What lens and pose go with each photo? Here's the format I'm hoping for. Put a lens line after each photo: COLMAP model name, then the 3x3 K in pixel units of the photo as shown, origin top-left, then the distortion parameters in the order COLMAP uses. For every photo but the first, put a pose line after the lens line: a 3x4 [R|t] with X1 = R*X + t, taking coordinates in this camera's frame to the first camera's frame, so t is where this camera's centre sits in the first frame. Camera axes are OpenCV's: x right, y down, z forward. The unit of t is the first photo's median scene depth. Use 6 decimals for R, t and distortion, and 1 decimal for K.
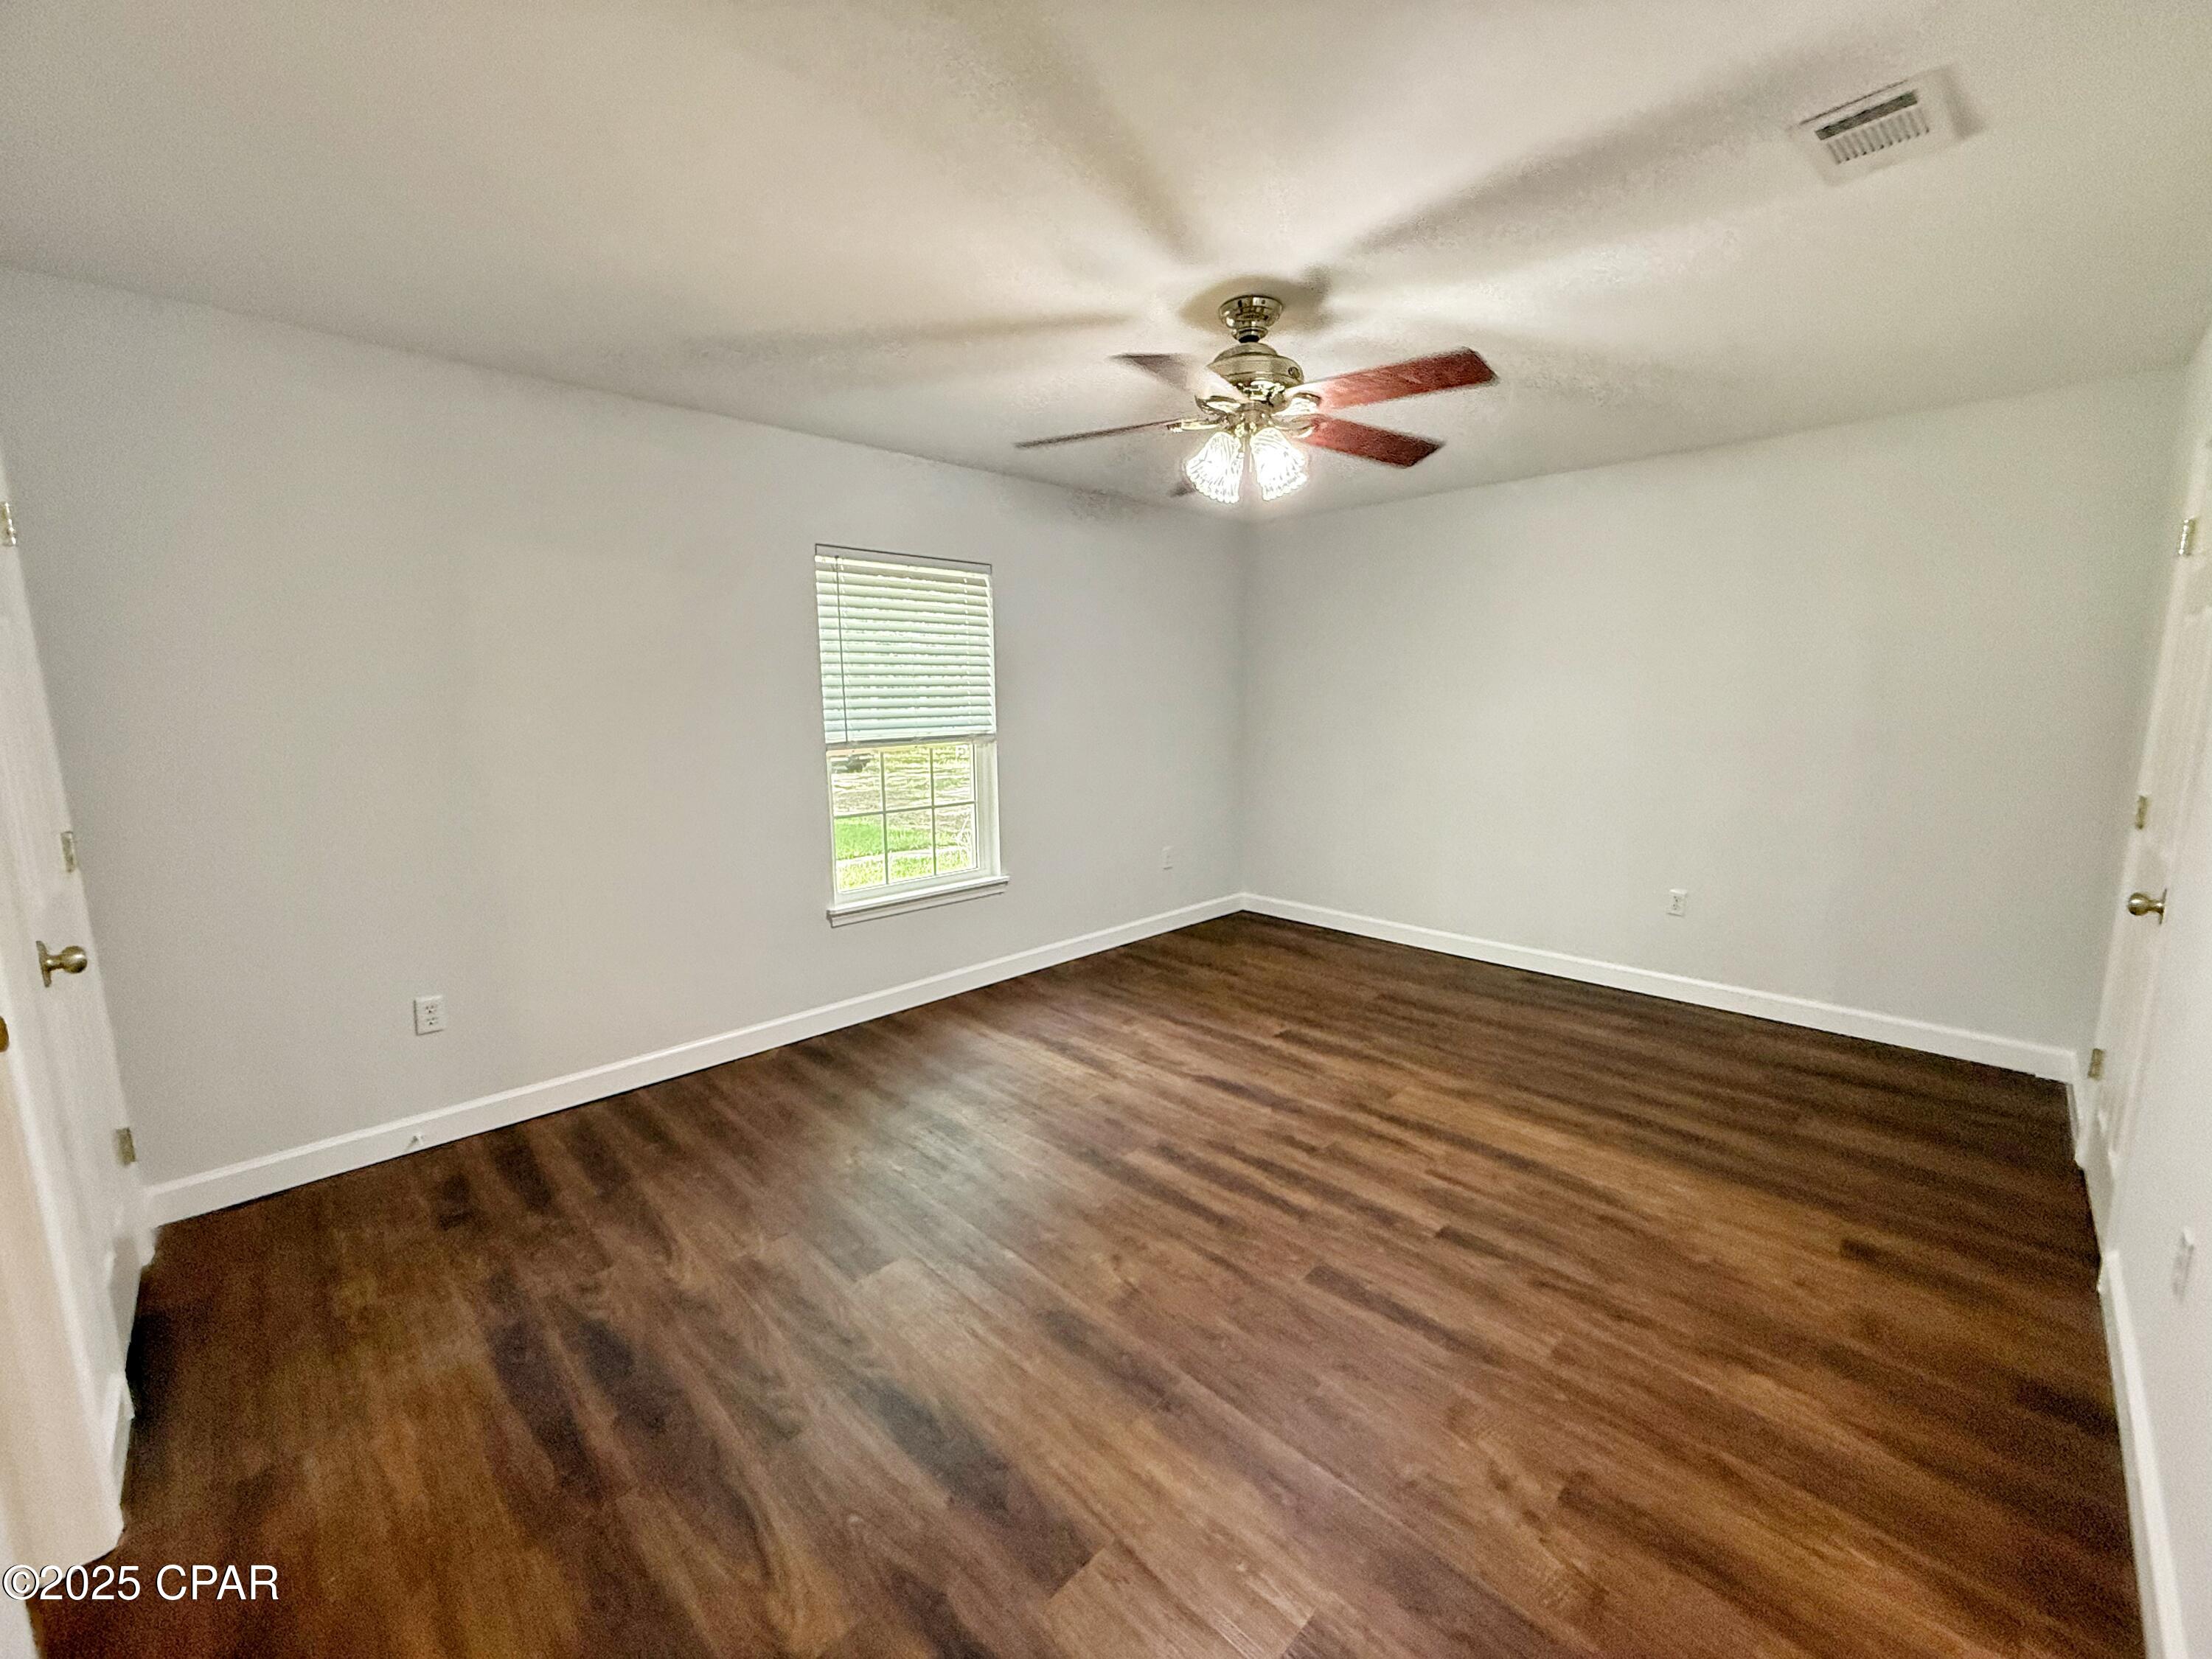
lens RADIAL K [[884.2, 0, 1096.9], [0, 884.2, 838.9], [0, 0, 1]] dist [0.000246, 0.000623]
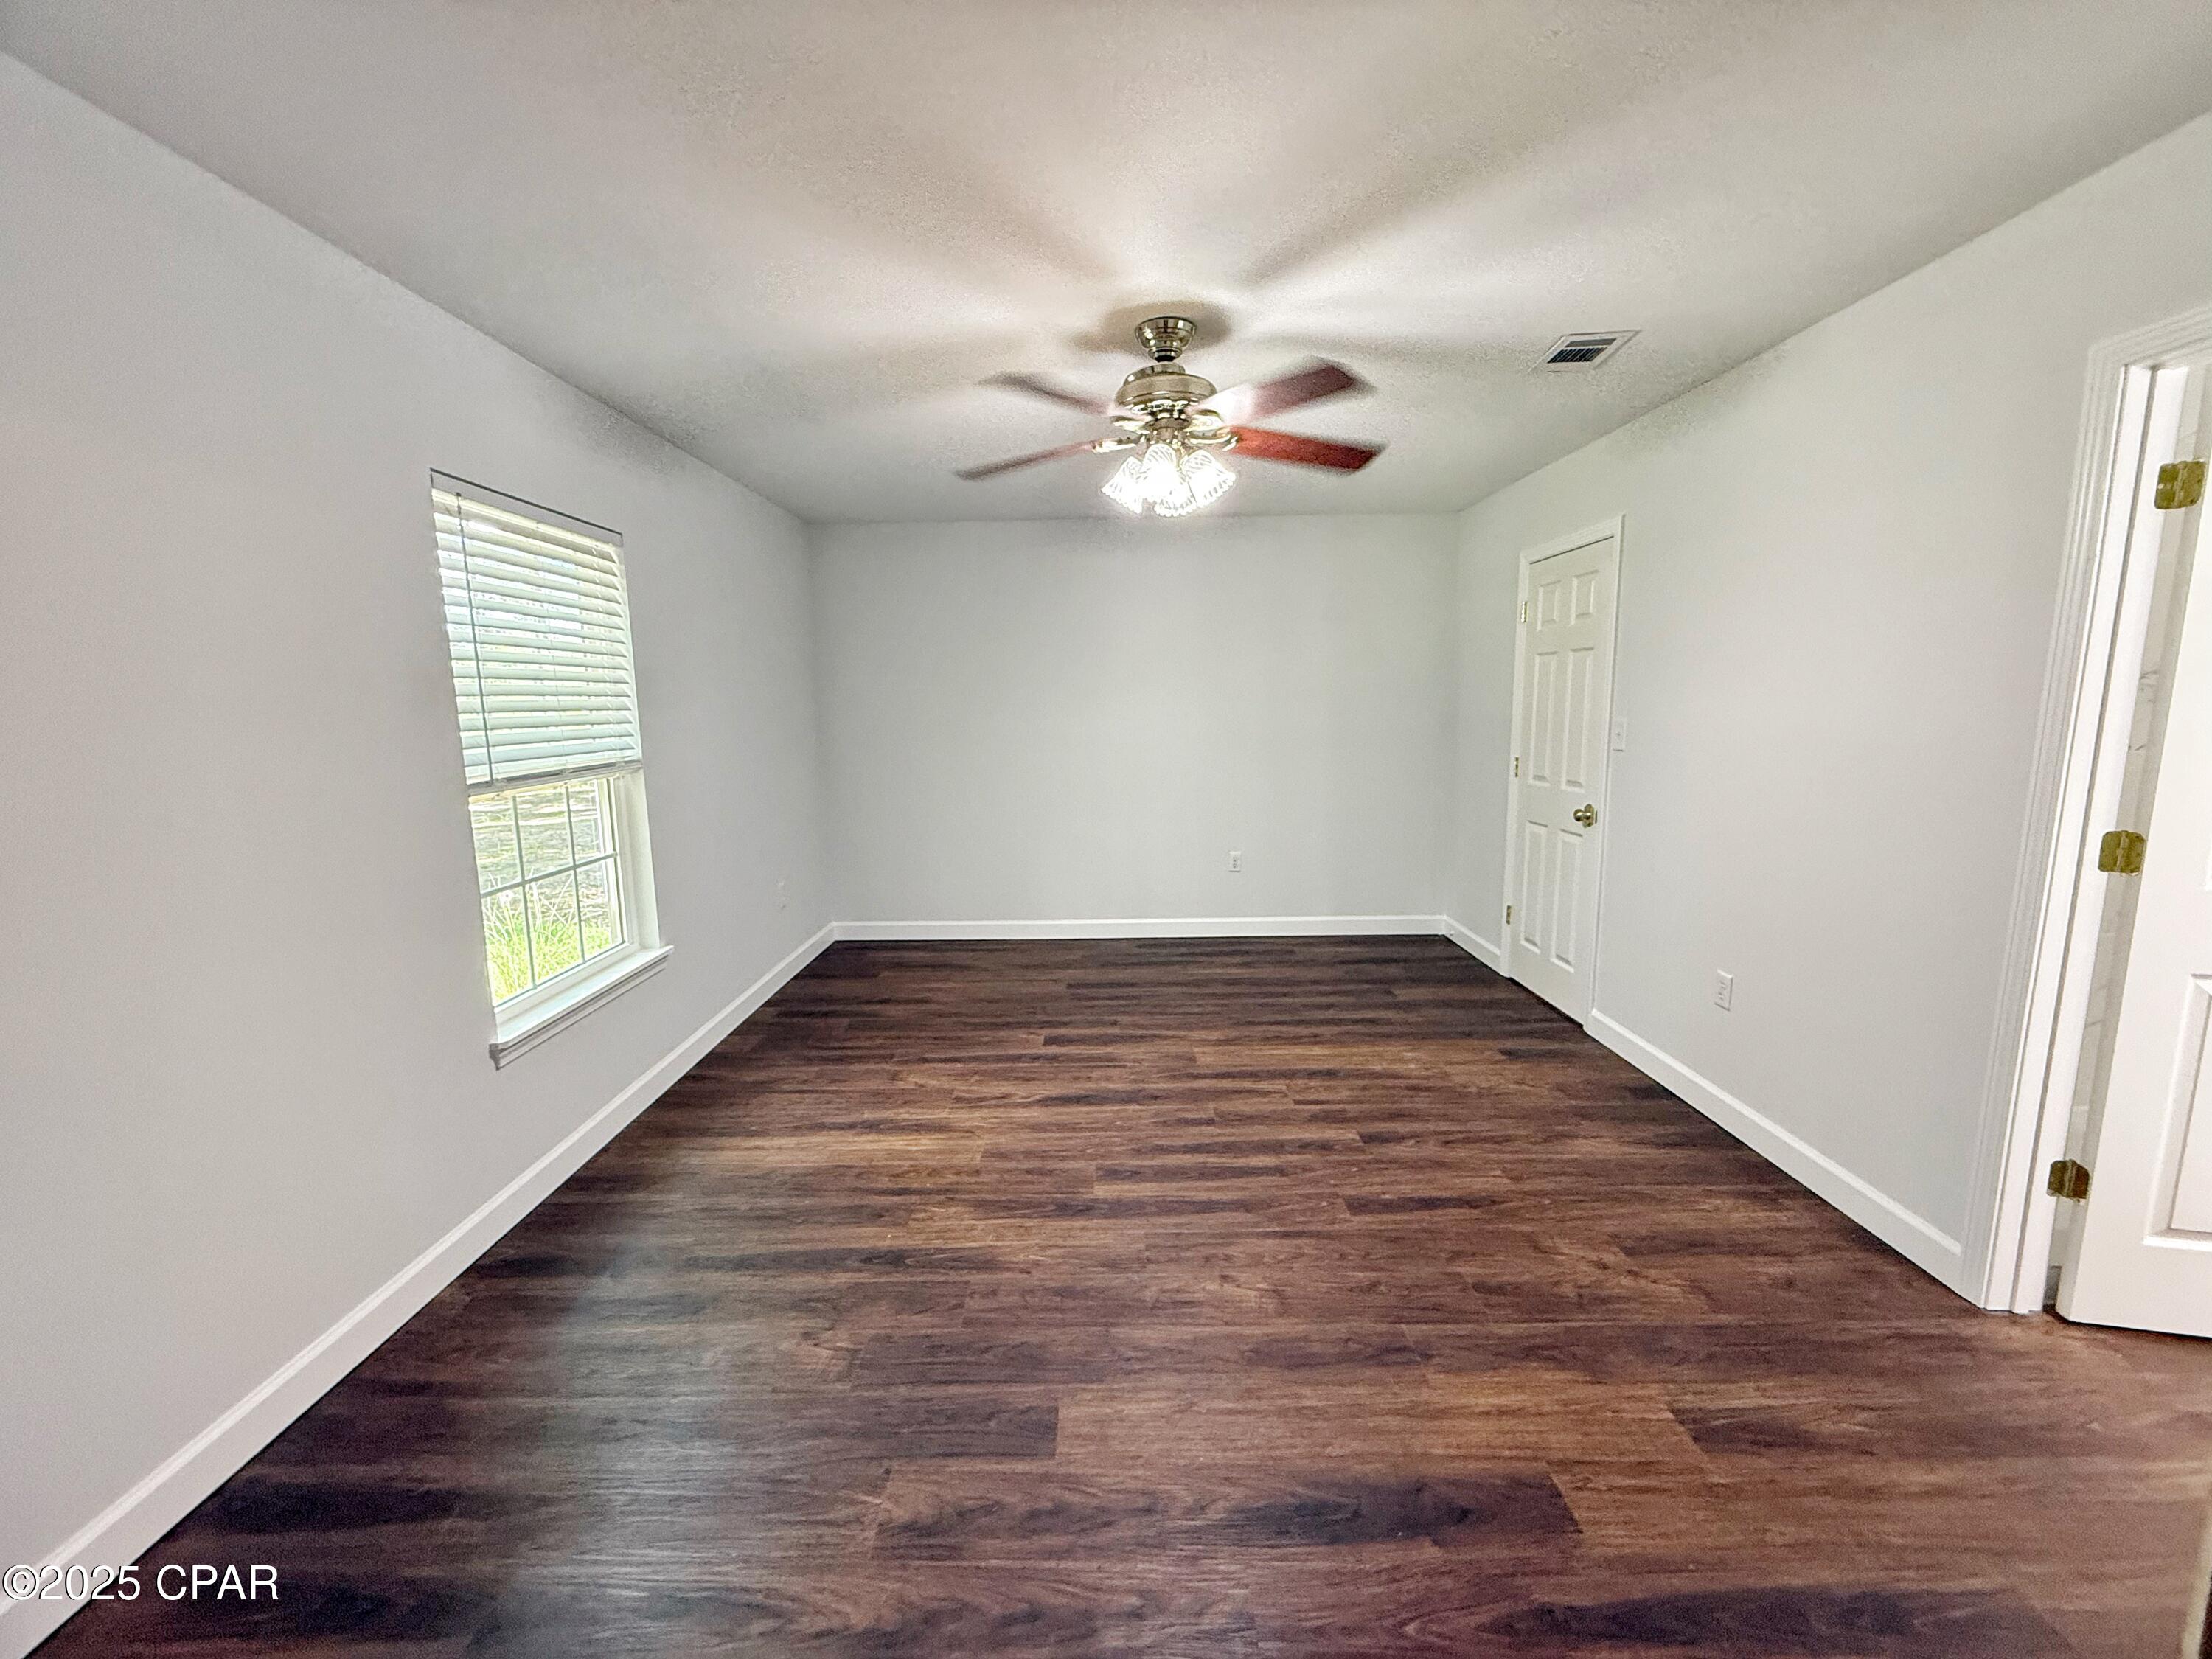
lens RADIAL K [[884.2, 0, 1112.4], [0, 884.2, 835.3], [0, 0, 1]] dist [0.000246, 0.000623]
pose [[0.704194, -0.111325, 0.701226, -0.483060], [0.125817, 0.991567, 0.031069, -0.037953], [-0.698771, 0.066348, 0.712262, 0.251526]]
